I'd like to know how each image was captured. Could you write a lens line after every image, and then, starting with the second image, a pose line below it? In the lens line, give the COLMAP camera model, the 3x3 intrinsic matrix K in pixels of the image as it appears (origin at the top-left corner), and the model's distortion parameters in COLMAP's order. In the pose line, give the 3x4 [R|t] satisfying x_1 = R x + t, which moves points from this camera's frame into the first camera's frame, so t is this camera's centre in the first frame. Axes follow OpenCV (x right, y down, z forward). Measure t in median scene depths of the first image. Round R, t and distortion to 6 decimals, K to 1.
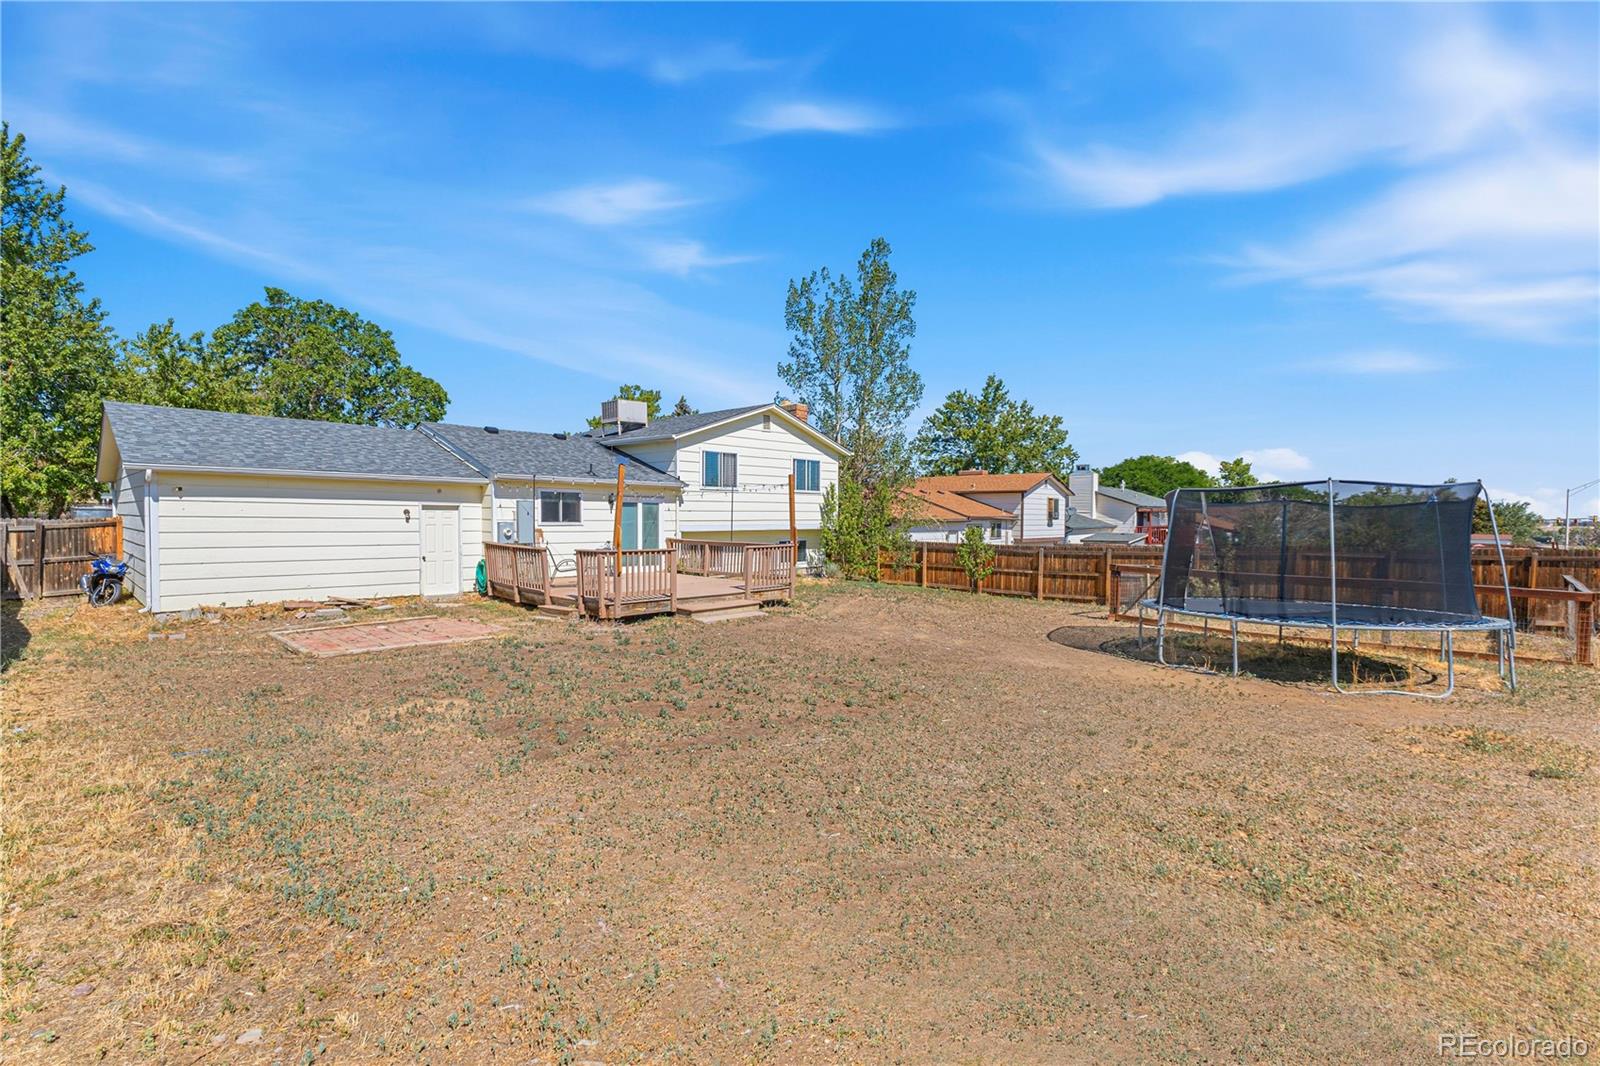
lens RADIAL K [[686.7, 0, 800.0], [0, 686.7, 533.0], [0, 0, 1]] dist [0.003258, 0.000102]
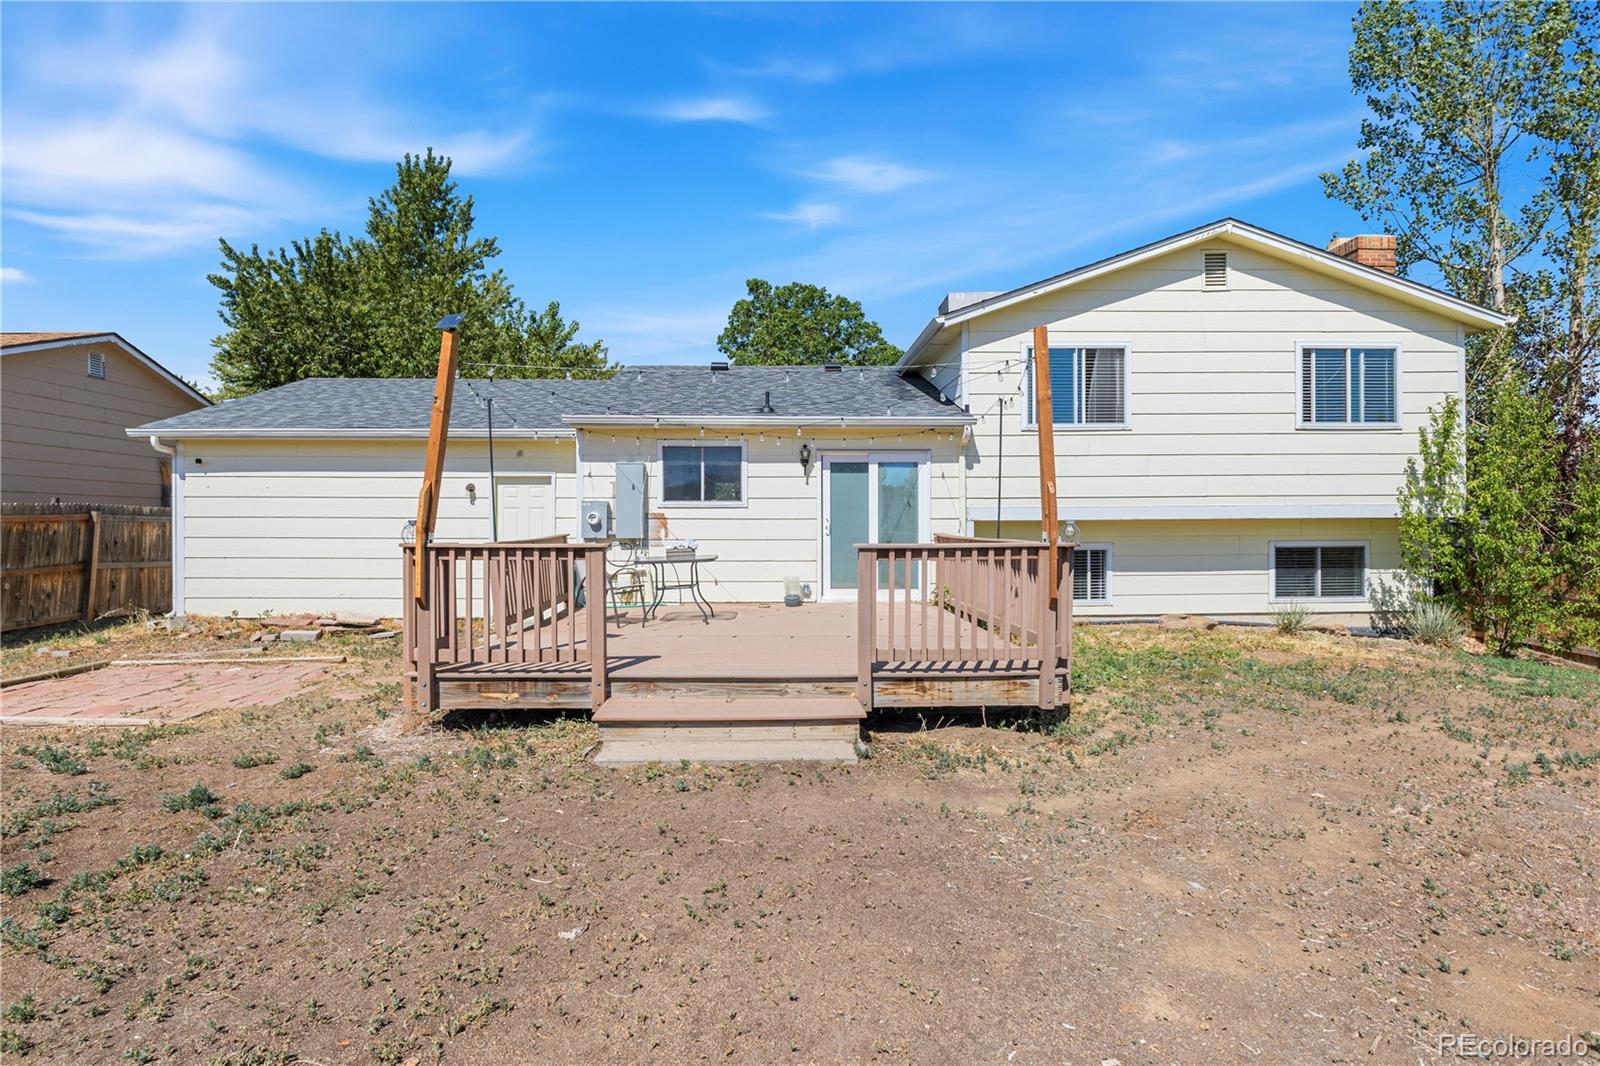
lens RADIAL K [[819.2, 0, 796.1], [0, 819.2, 516.9], [0, 0, 1]] dist [-0.013165, -0.000634]
pose [[0.709818, -0.015893, -0.704206, 0.138519], [-0.008273, 0.999488, -0.030896, 0.013599], [0.704336, 0.027757, 0.709324, 0.513188]]
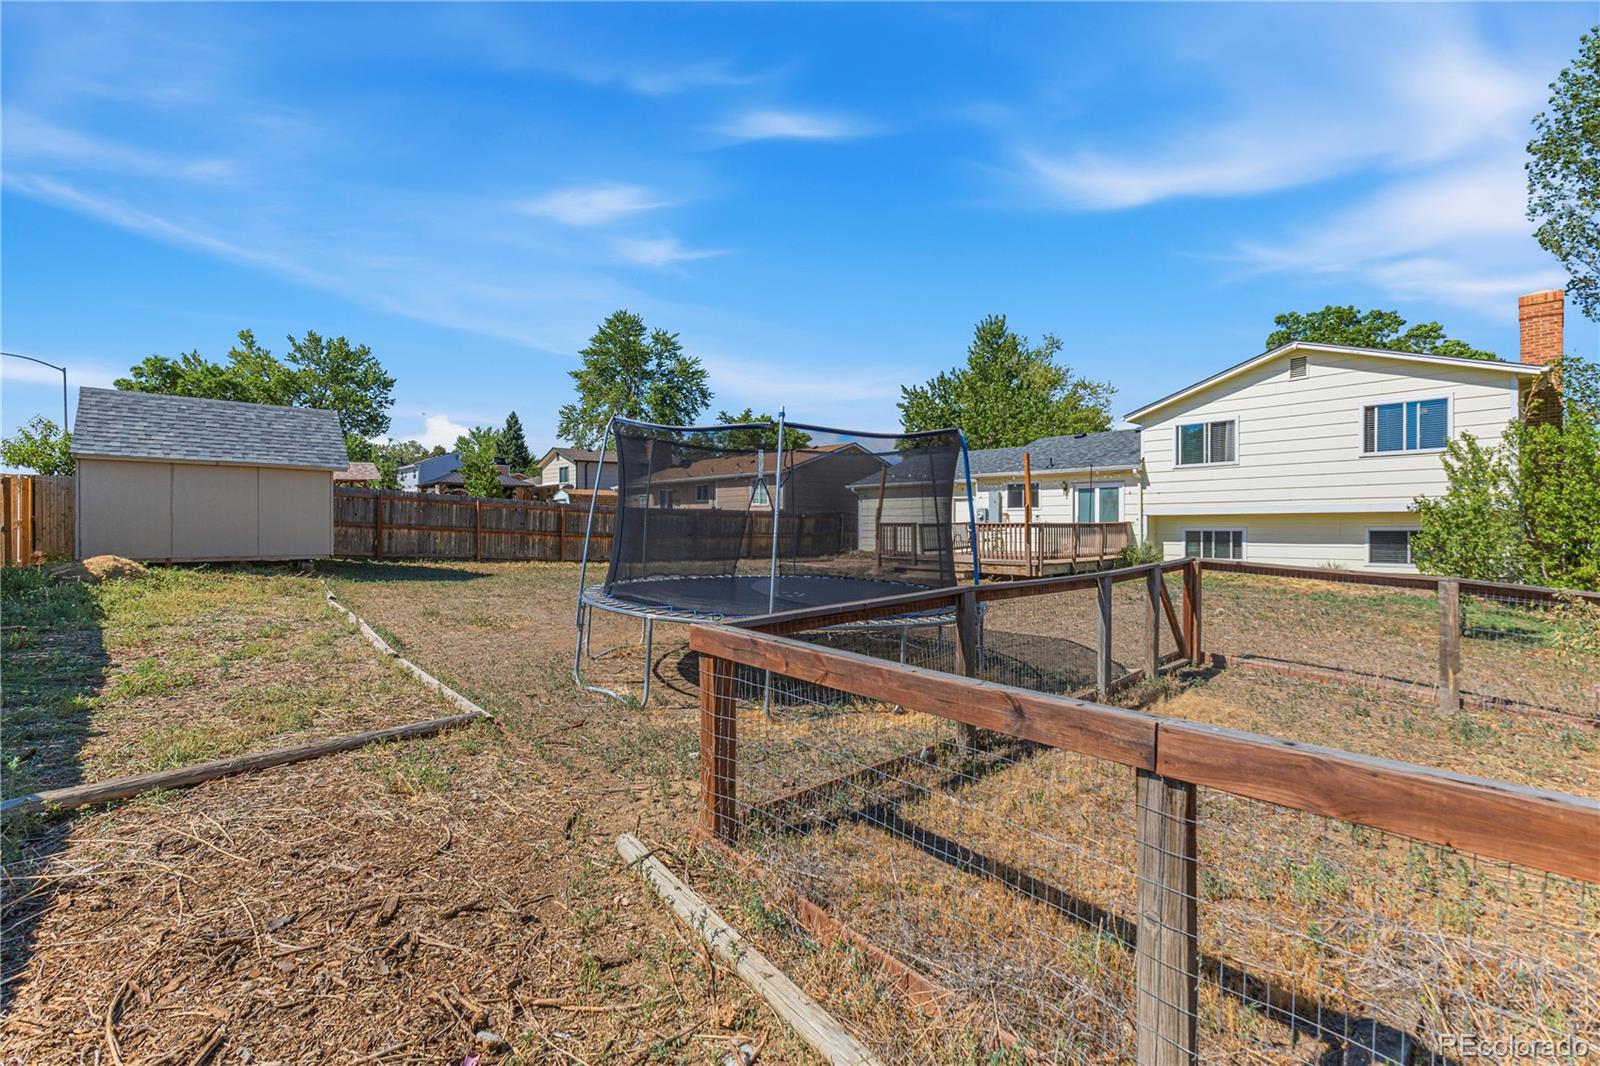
lens RADIAL K [[686.7, 0, 800.0], [0, 686.7, 533.0], [0, 0, 1]] dist [0.003258, 0.000102]
pose [[-0.070082, 0.012070, -0.997468, 0.823131], [-0.018193, 0.999745, 0.013376, 0.019093], [0.997375, 0.019085, -0.069844, 0.585678]]
